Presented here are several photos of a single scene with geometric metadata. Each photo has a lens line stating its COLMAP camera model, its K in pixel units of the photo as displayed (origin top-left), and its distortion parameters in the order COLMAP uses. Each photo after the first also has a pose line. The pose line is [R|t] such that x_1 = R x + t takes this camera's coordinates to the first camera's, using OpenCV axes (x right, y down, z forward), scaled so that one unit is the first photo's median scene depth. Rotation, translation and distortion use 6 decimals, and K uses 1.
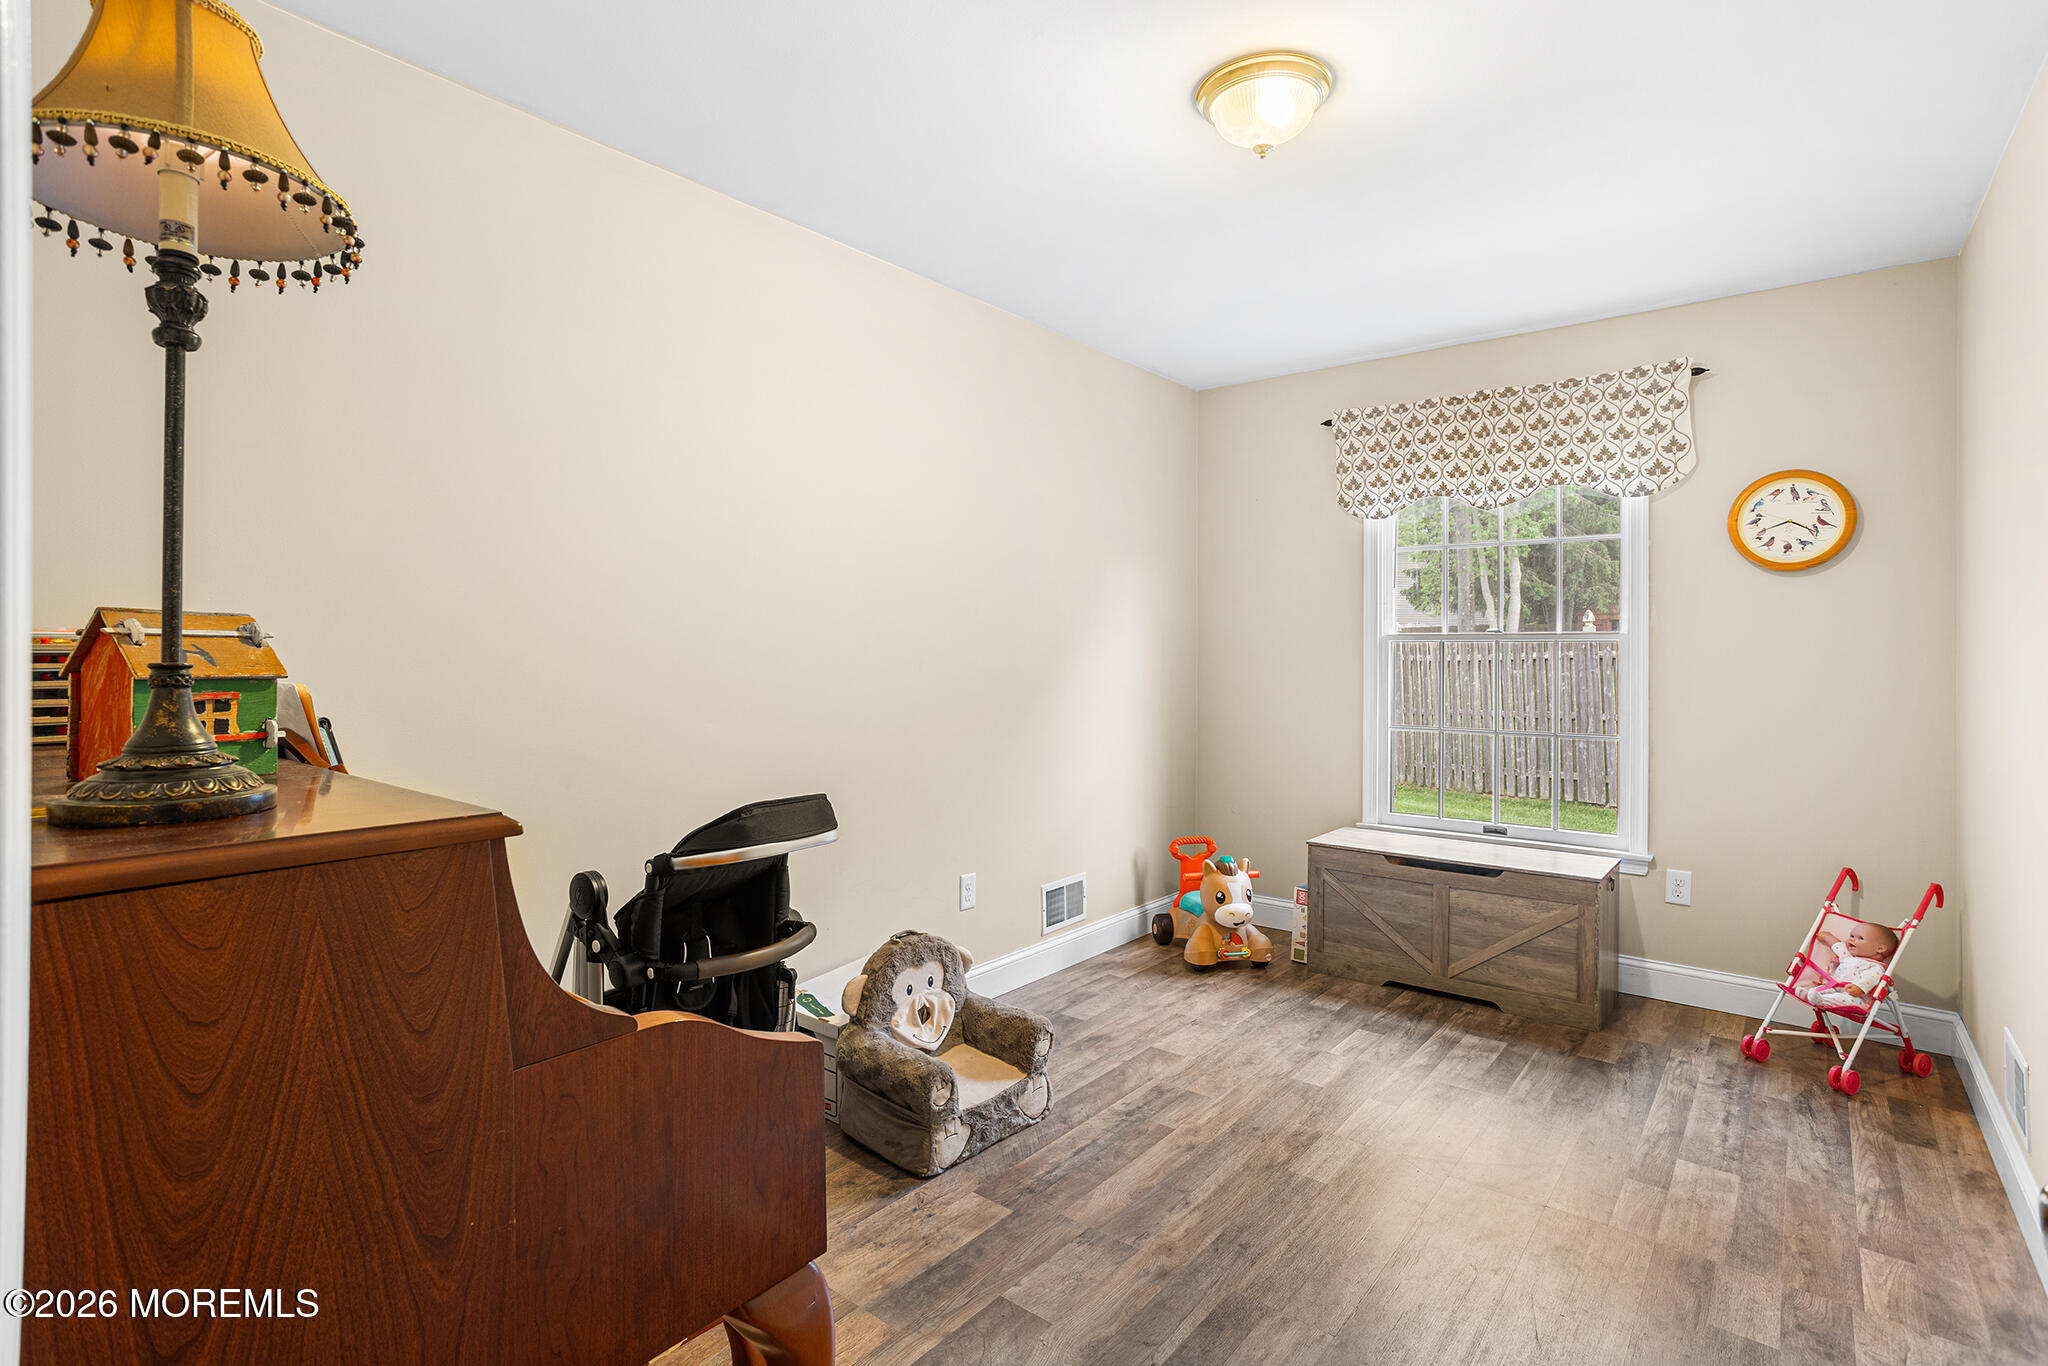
lens RADIAL K [[990.9, 0, 1022.5], [0, 990.9, 663.7], [0, 0, 1]] dist [-0.025383, 0.000718]
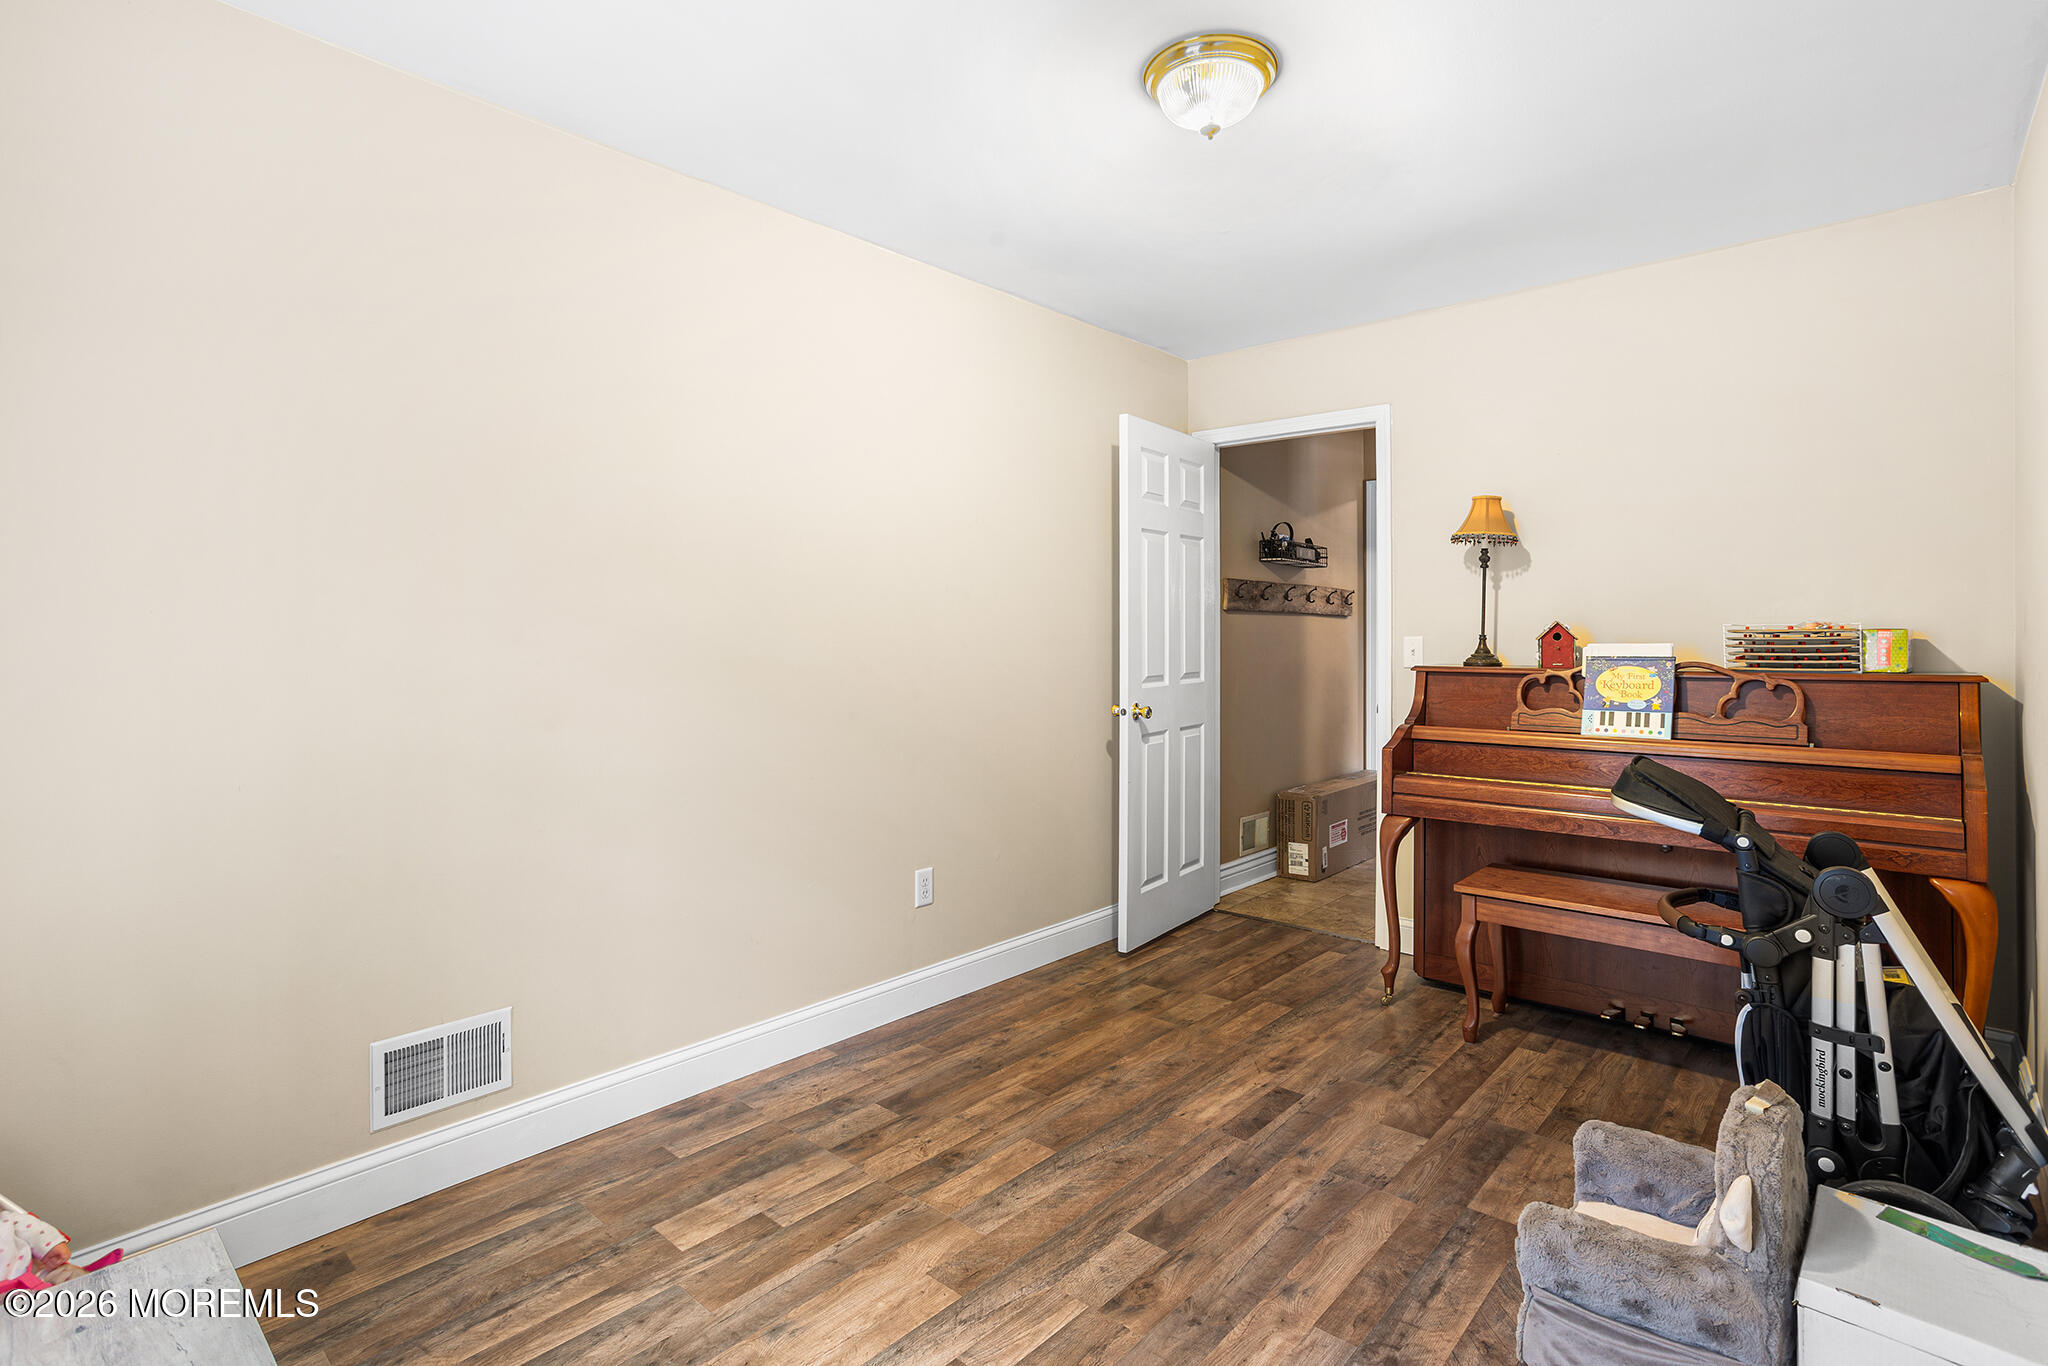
lens RADIAL K [[990.9, 0, 1026.3], [0, 990.9, 667.2], [0, 0, 1]] dist [-0.025383, 0.000718]
pose [[-0.998781, 0.005026, 0.049109, 0.375702], [0.006778, 0.999344, 0.035580, -0.010557], [-0.048898, 0.035869, -0.998159, 1.972658]]
